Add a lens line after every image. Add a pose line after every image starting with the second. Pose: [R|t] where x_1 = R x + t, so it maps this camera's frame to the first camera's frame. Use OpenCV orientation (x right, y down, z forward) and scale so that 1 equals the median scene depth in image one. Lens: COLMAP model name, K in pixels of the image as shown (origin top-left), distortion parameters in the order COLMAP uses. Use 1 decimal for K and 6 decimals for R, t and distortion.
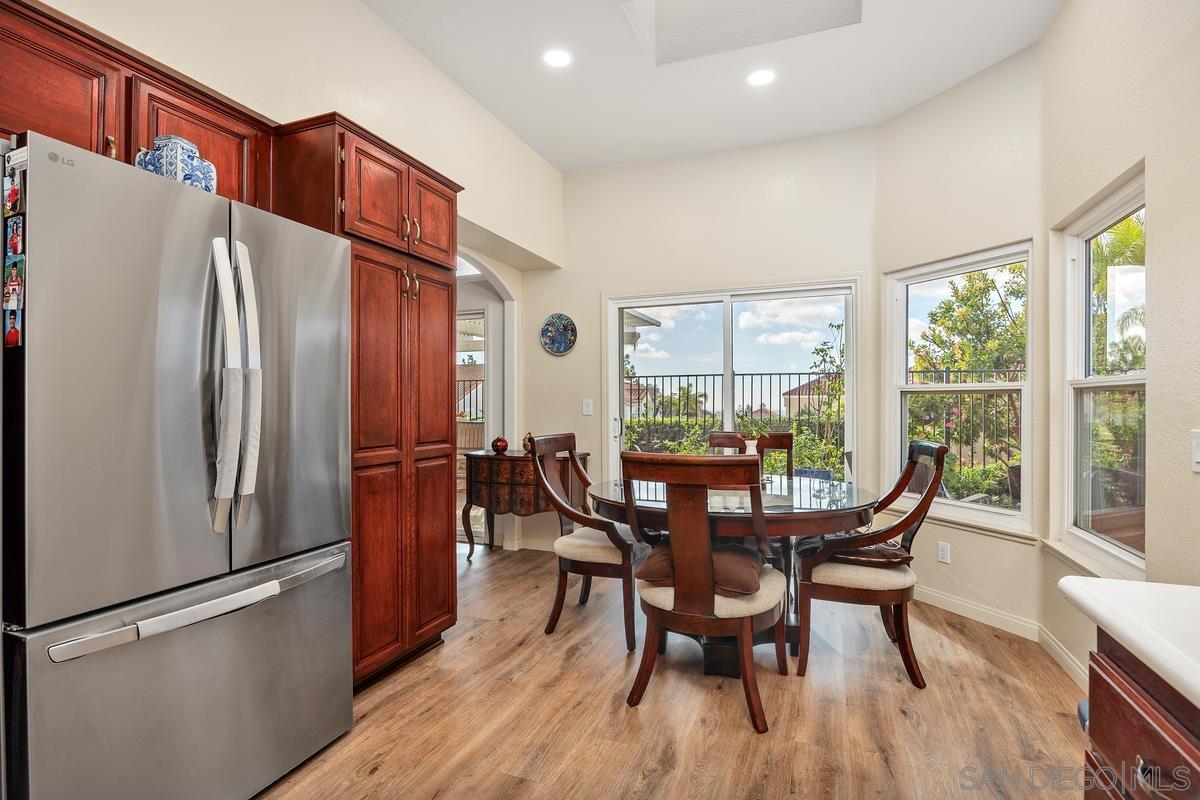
lens RADIAL K [[603.8, 0, 603.7], [0, 603.8, 403.2], [0, 0, 1]] dist [-0.000774, -0.000183]
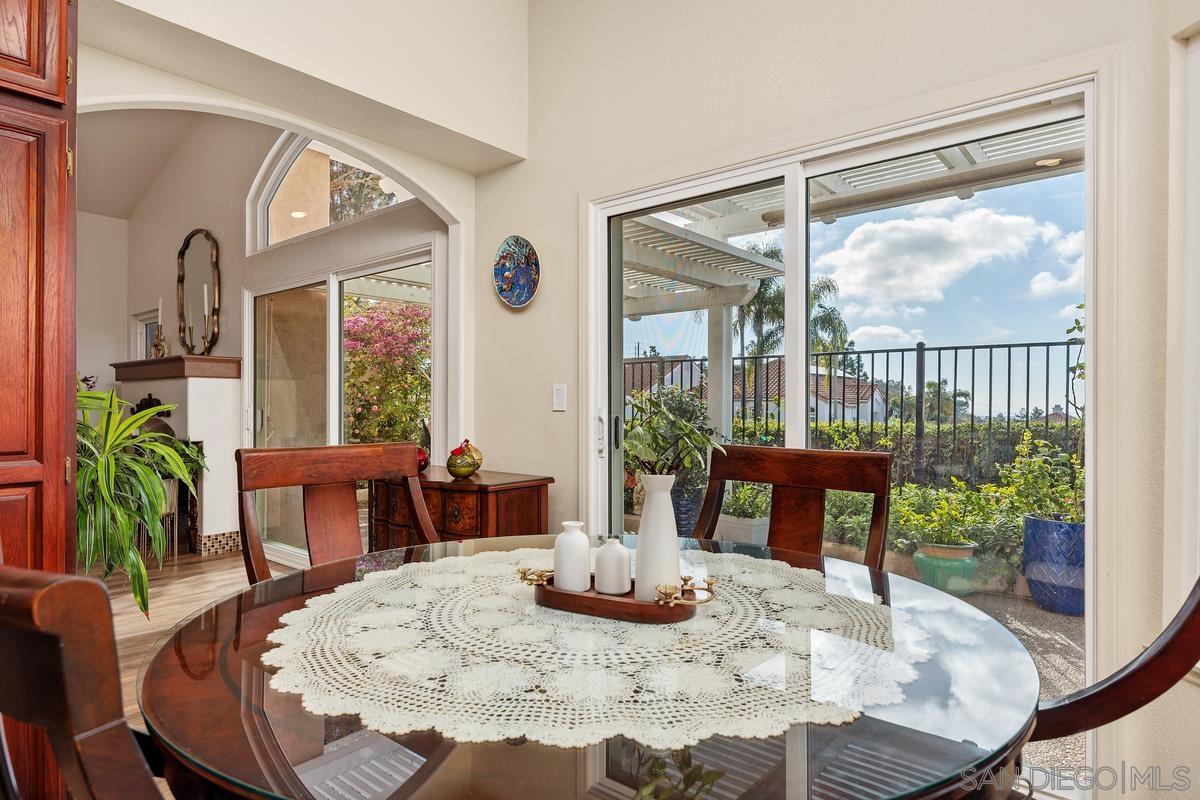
lens RADIAL K [[693.1, 0, 592.1], [0, 693.1, 404.5], [0, 0, 1]] dist [-0.016840, 0.001745]
pose [[0.940007, 0.002649, -0.341145, 0.217680], [-0.002809, 0.999996, 0.000026, 0.012708], [0.341144, 0.000933, 0.940011, 0.386256]]
